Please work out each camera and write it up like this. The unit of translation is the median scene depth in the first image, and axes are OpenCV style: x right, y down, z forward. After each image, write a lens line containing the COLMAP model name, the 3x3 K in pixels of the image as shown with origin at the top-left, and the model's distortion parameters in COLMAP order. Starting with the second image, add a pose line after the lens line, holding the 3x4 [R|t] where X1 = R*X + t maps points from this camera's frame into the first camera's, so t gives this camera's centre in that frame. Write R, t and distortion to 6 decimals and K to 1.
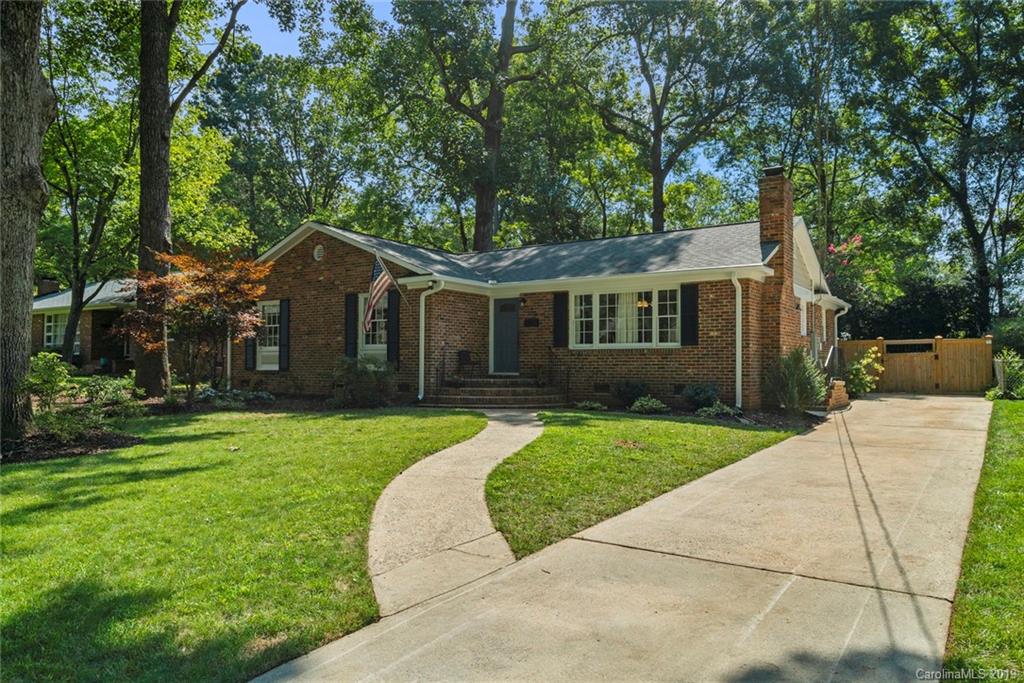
lens RADIAL K [[691.4, 0, 512.0], [0, 691.4, 341.5], [0, 0, 1]] dist [-0.001716, -0.000220]
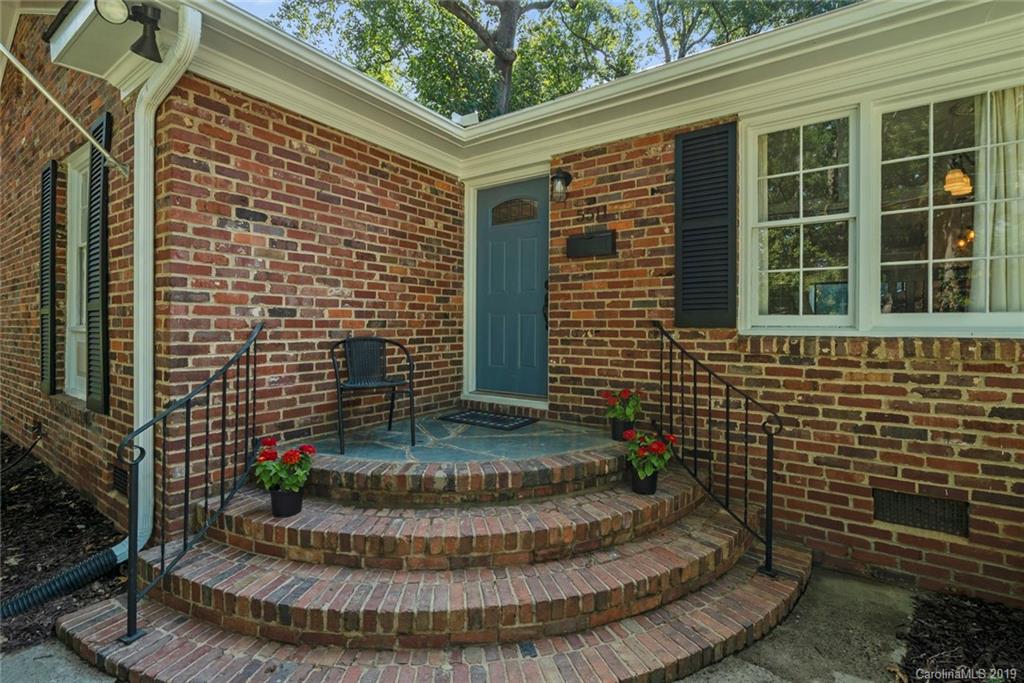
lens RADIAL K [[470.0, 0, 513.6], [0, 470.0, 326.8], [0, 0, 1]] dist [0.000556, 0.000137]
pose [[0.999694, 0.001033, -0.024698, -0.000689], [-0.000157, 0.999372, 0.035420, 0.001744], [0.024719, -0.035406, 0.999067, 0.824475]]
